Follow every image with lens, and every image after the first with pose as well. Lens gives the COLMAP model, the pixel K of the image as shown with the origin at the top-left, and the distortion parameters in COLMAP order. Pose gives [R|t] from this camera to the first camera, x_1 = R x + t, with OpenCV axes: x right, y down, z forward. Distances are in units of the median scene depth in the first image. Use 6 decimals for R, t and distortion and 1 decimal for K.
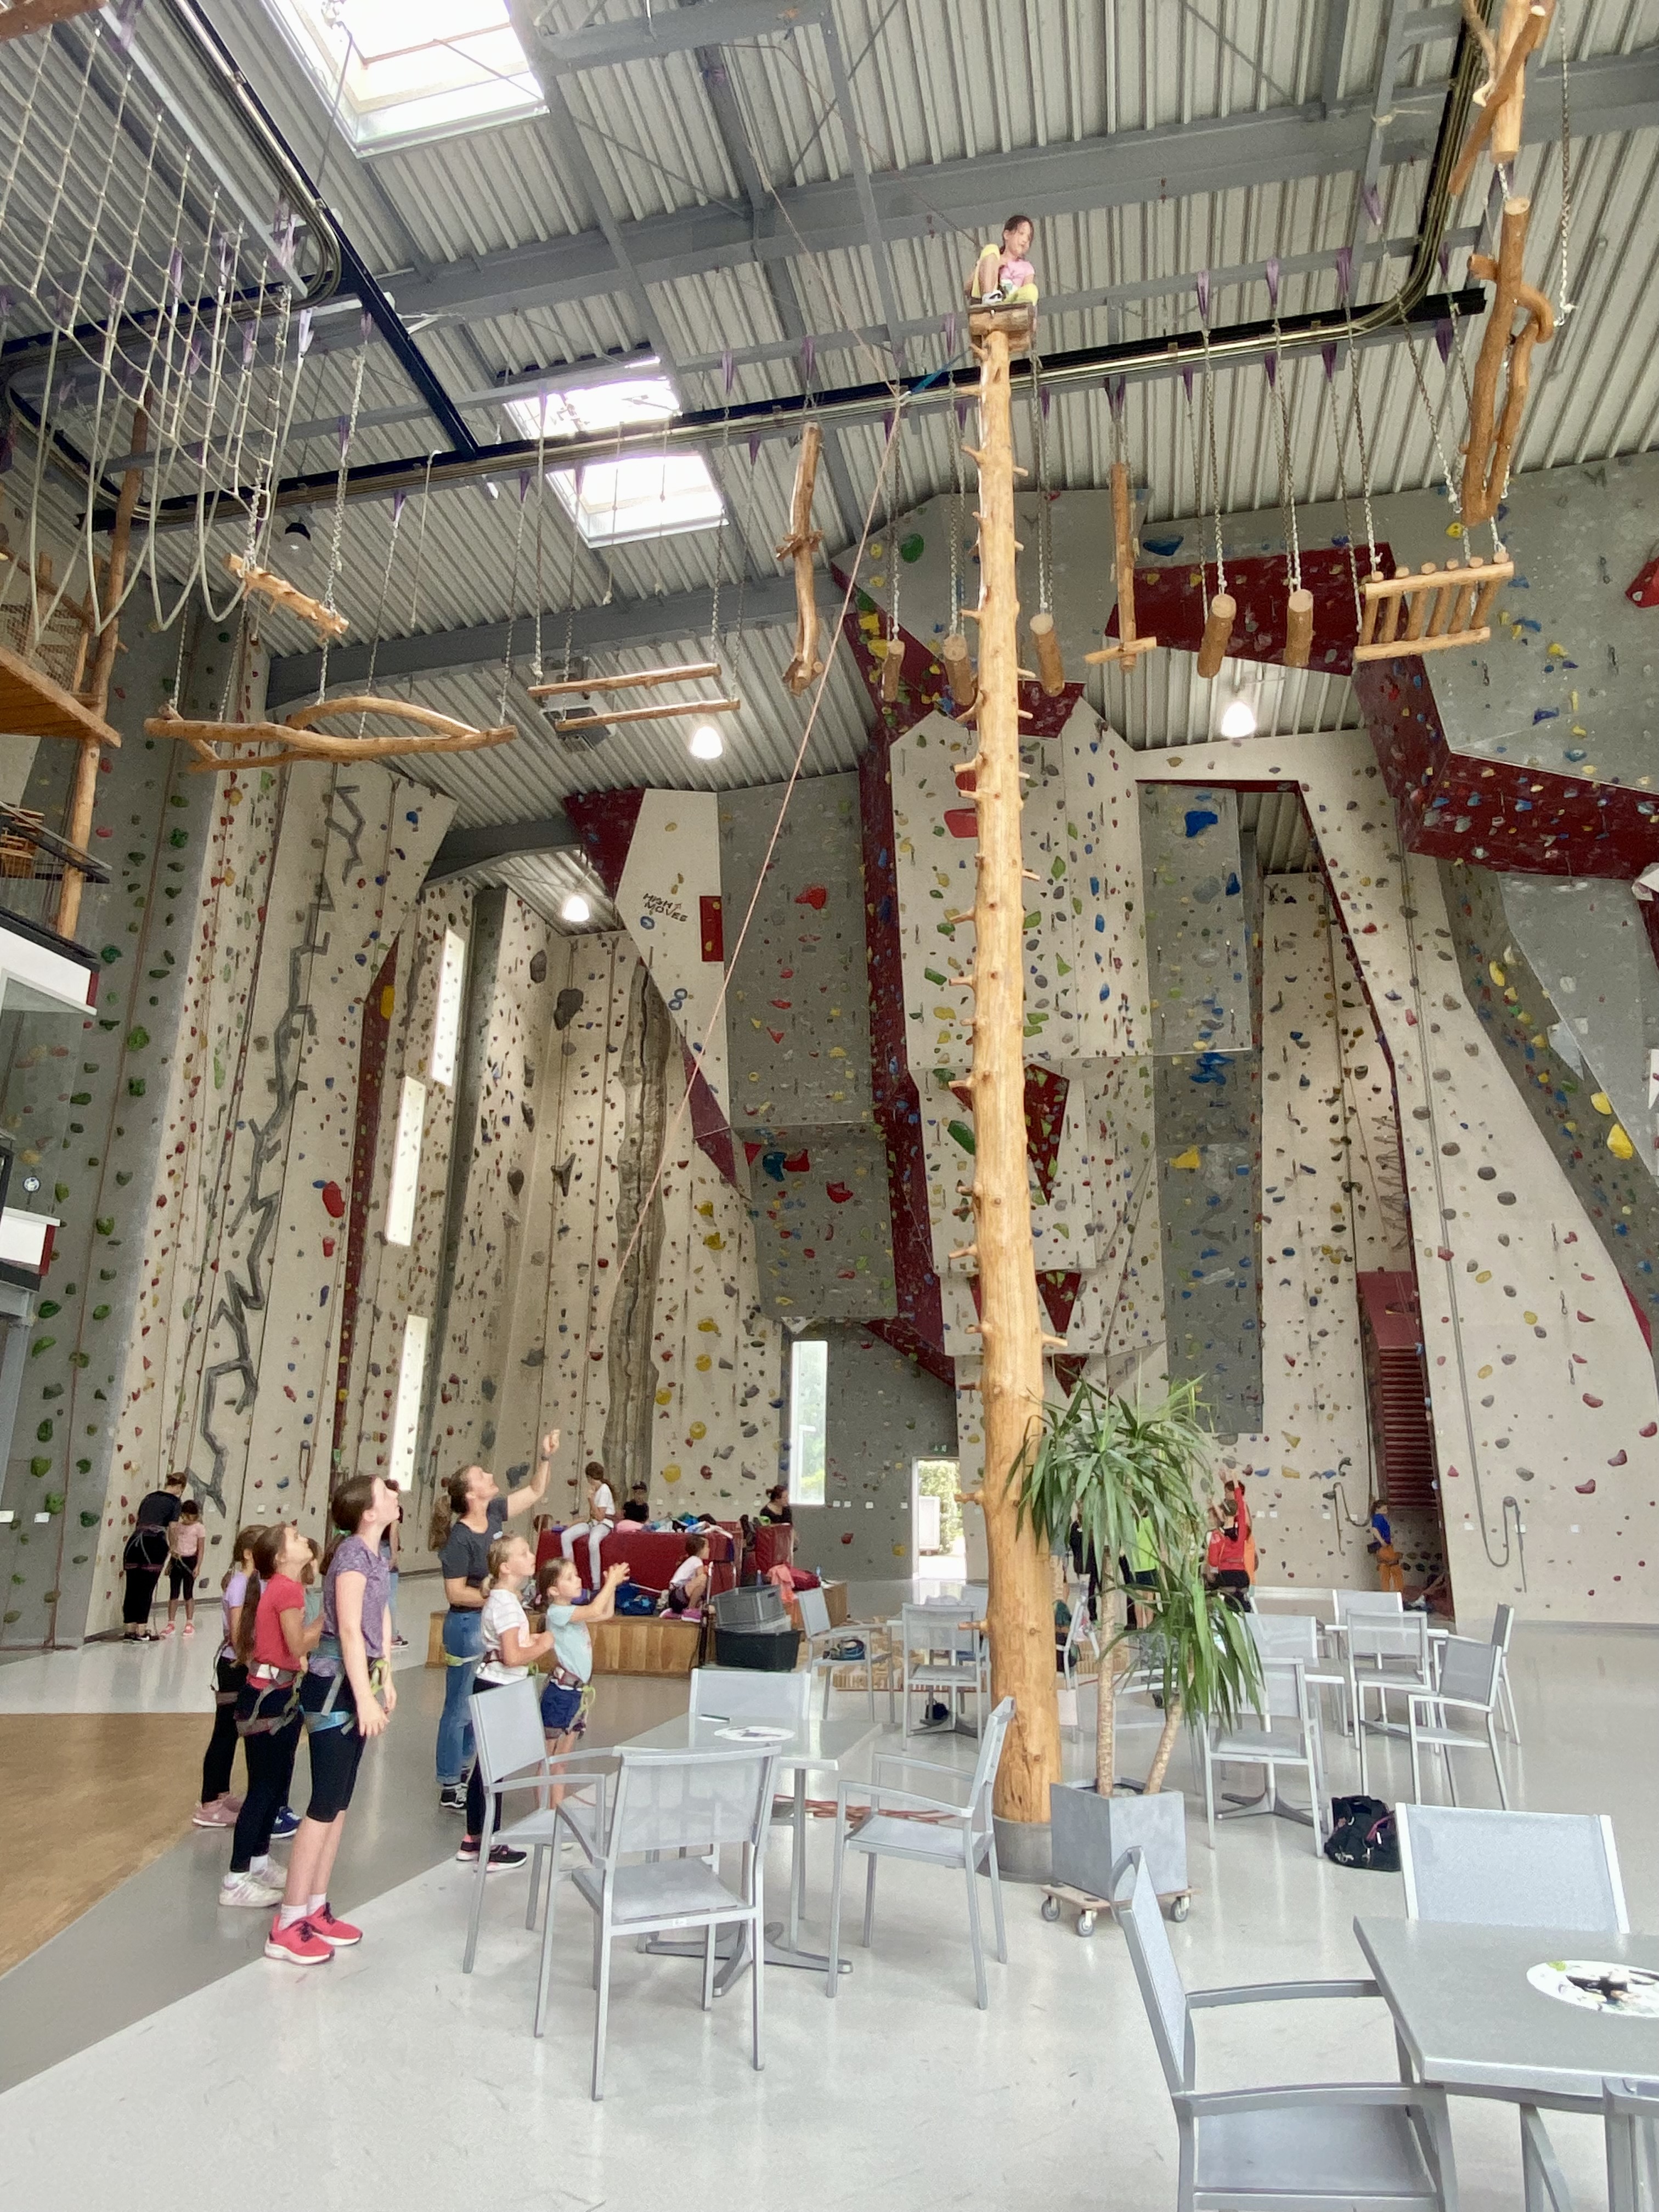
lens RADIAL K [[1360.1, 0, 829.2], [0, 1360.1, 1081.8], [0, 0, 1]] dist [0.051300, -0.001493]
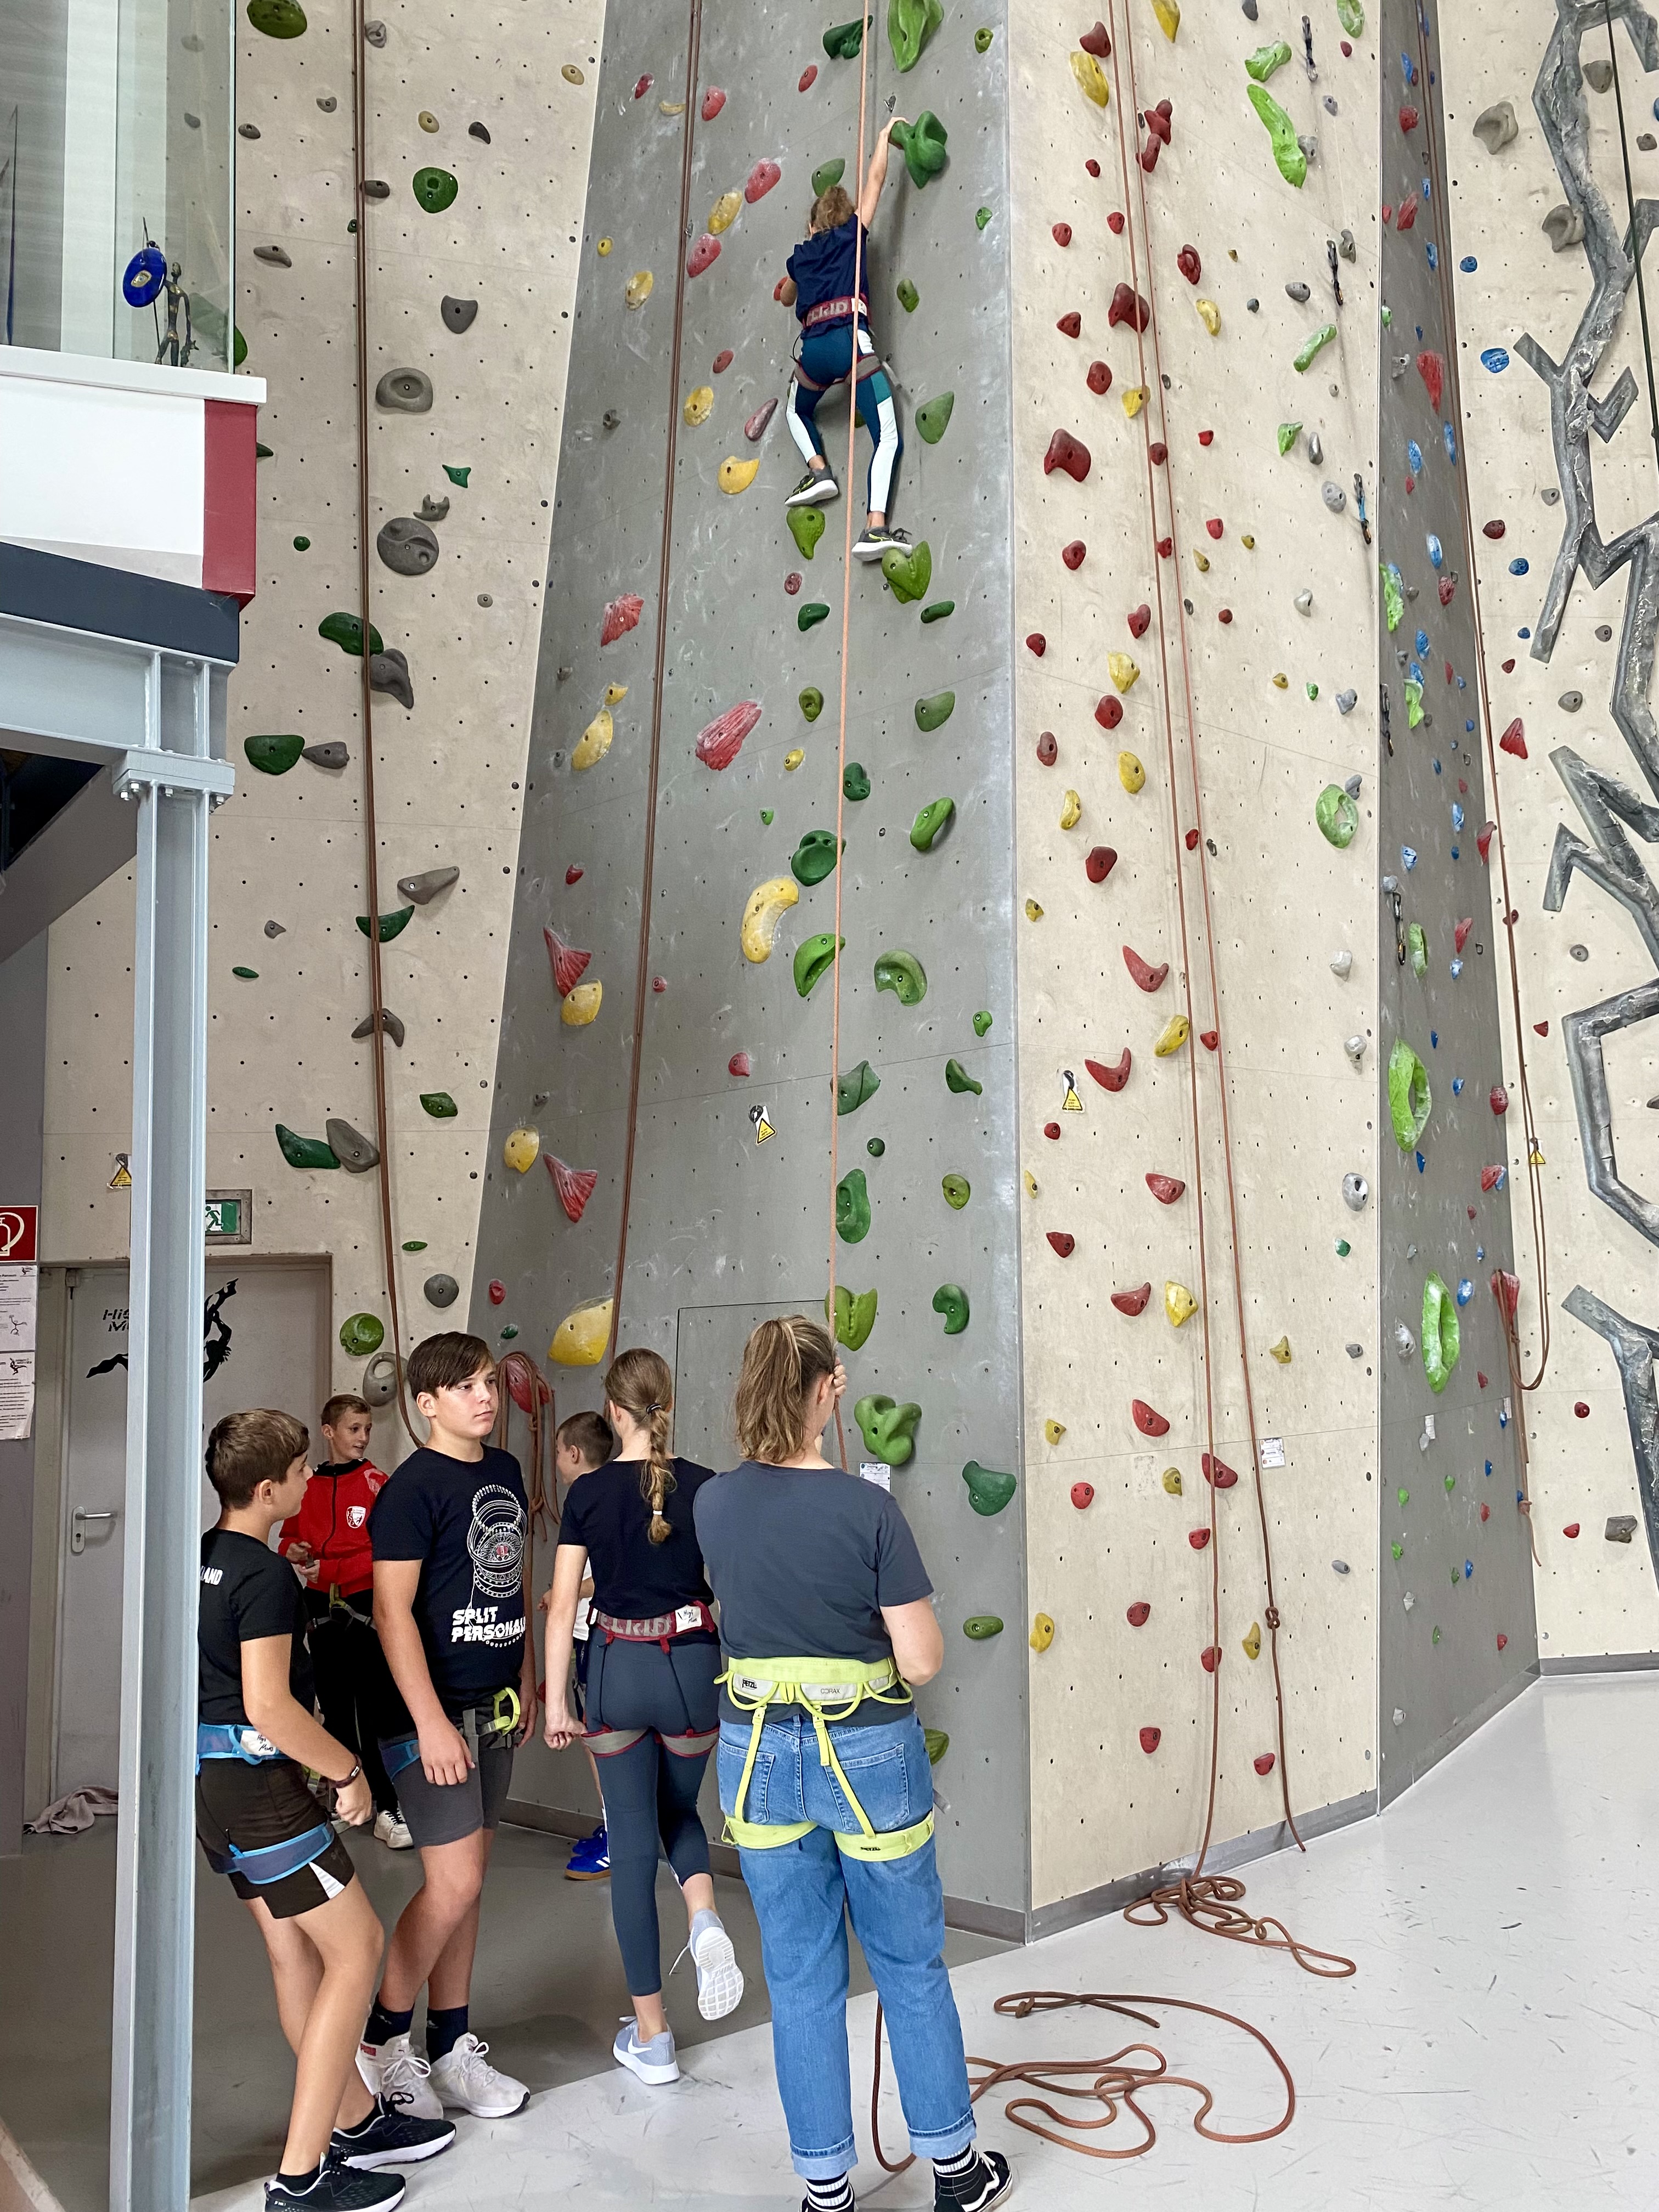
lens RADIAL K [[1700.0, 0, 821.6], [0, 1700.0, 1076.9], [0, 0, 1]] dist [0.006105, -0.002927]
pose [[0.514735, -0.155760, -0.843082, -0.157559], [0.284513, 0.958666, -0.003408, 0.145609], [0.808765, -0.238114, 0.537775, 0.519425]]
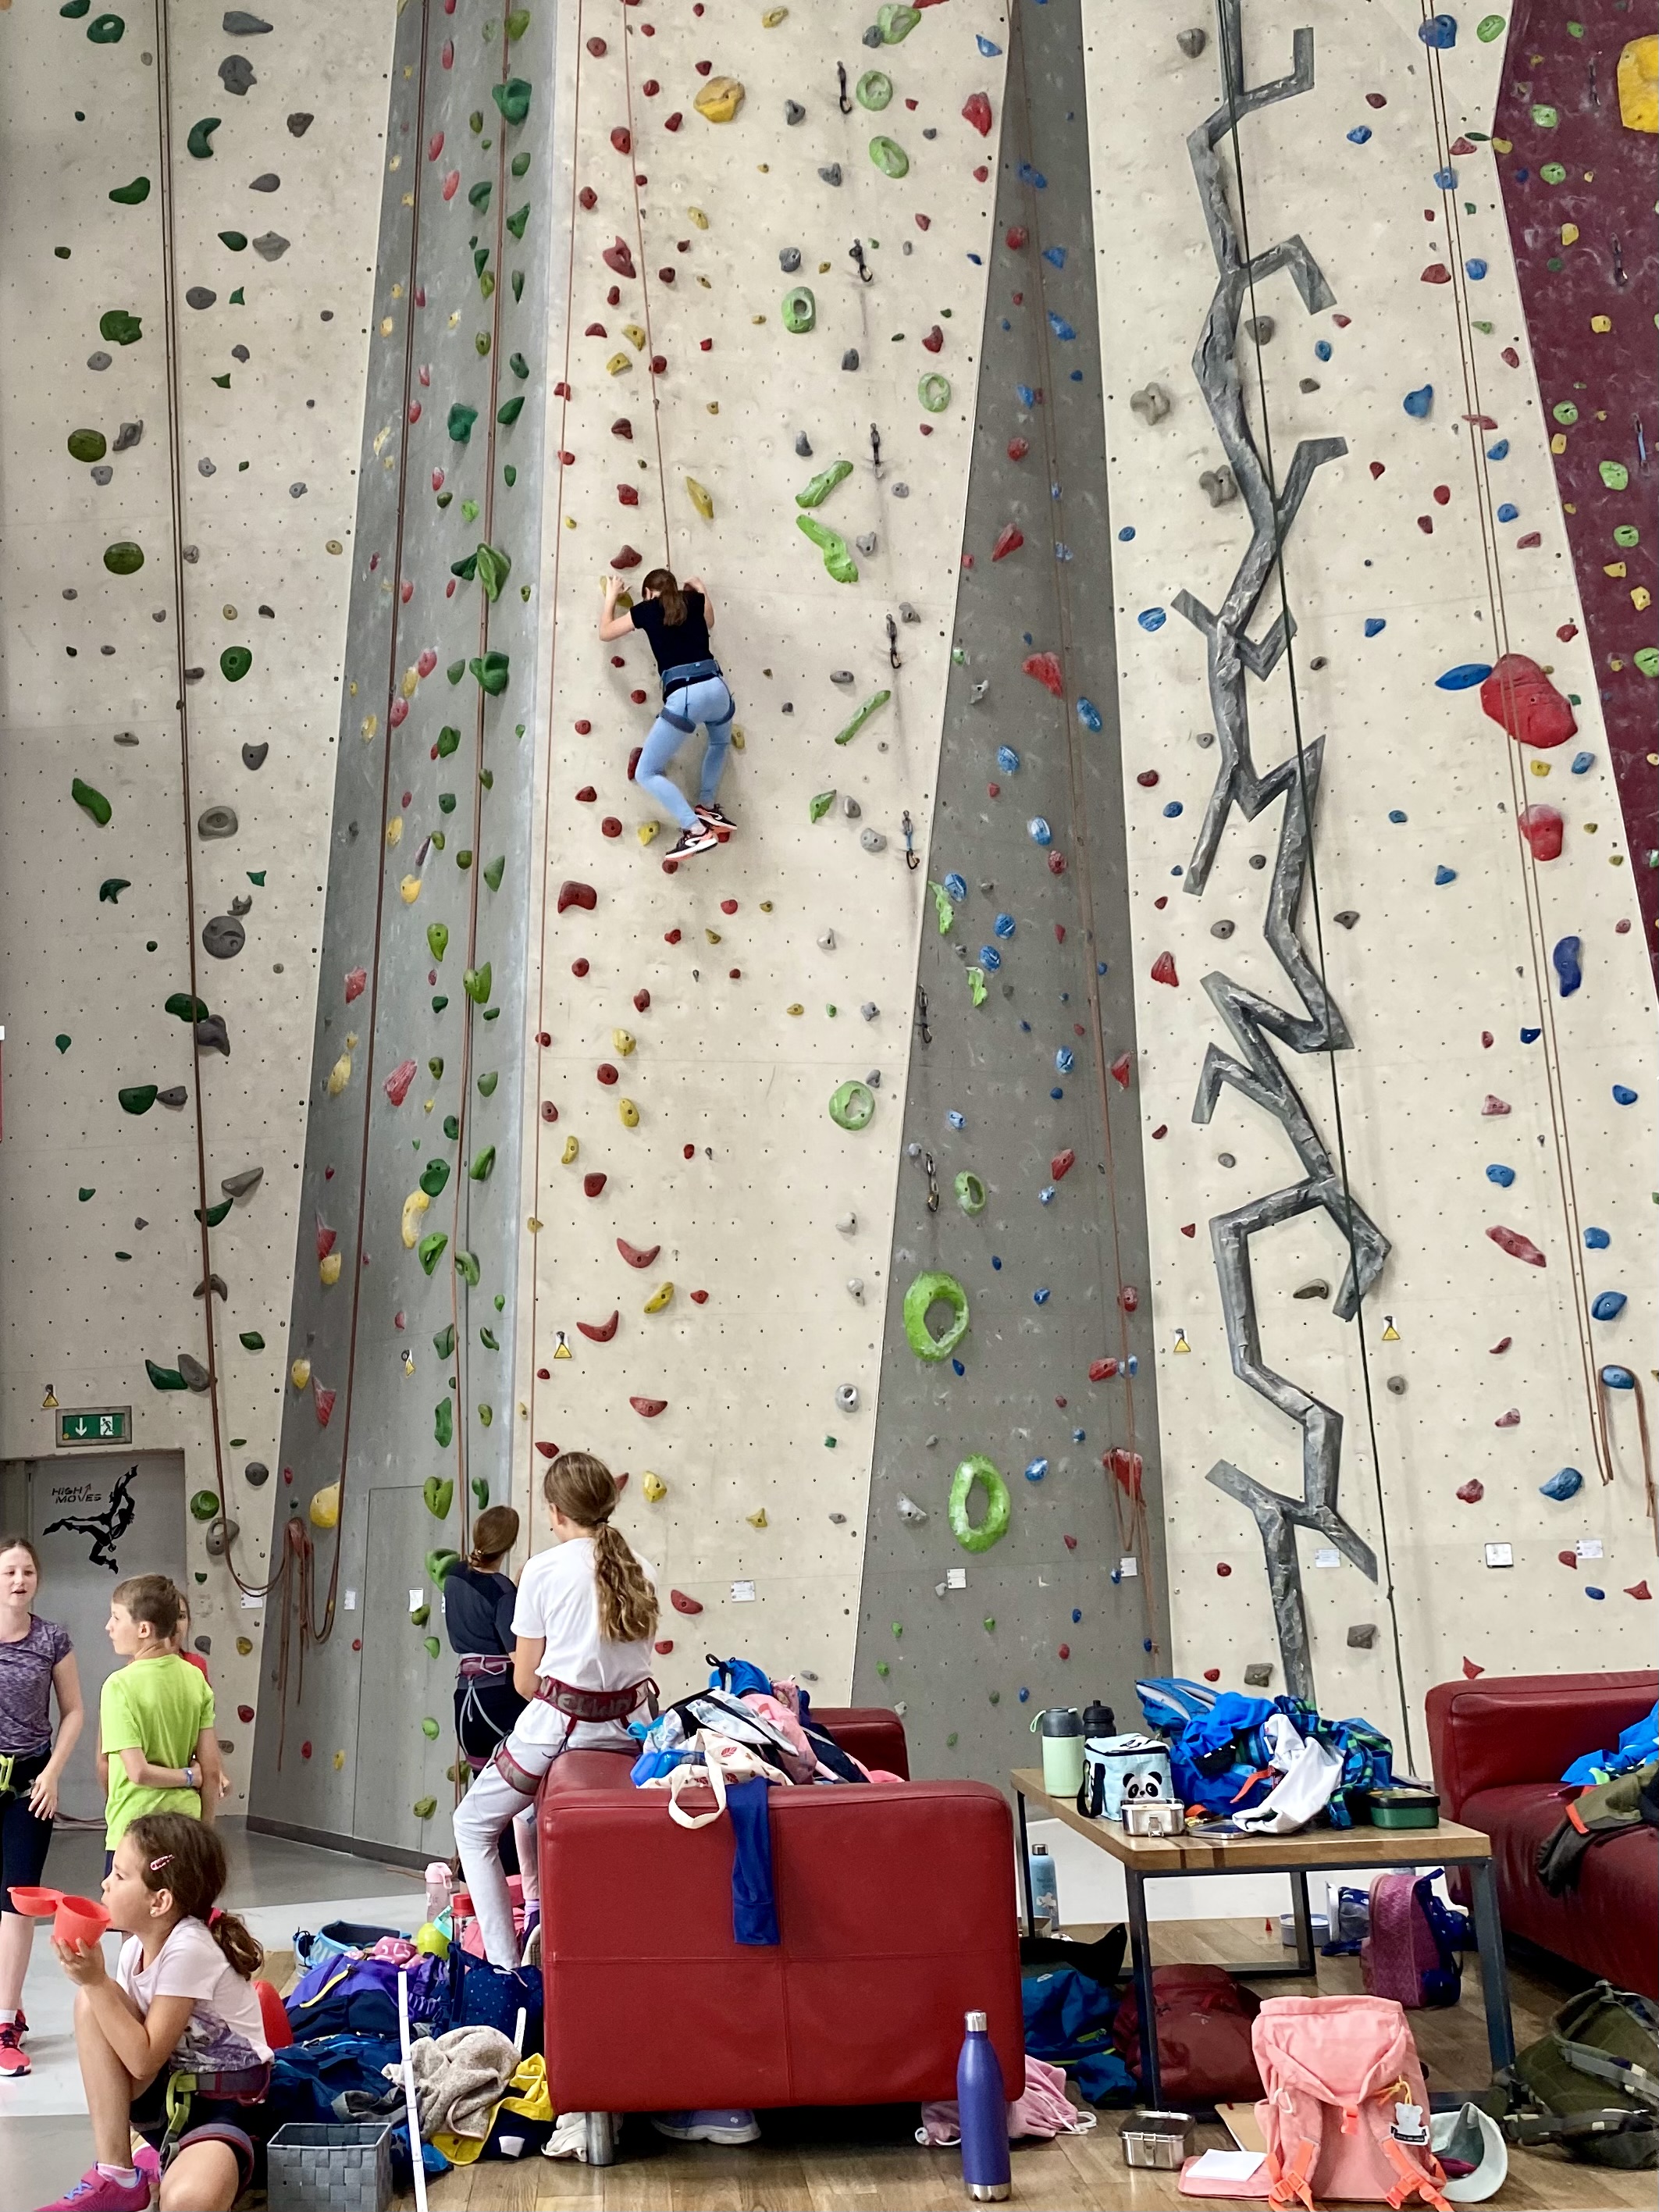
lens RADIAL K [[2422.0, 0, 469.3], [0, 2422.0, 1071.0], [0, 0, 1]] dist [0.144345, -0.377090]
pose [[0.174495, -0.188786, -0.966391, 0.173491], [0.321634, 0.938541, -0.125270, 0.160672], [0.930647, -0.288965, 0.224490, 0.559765]]
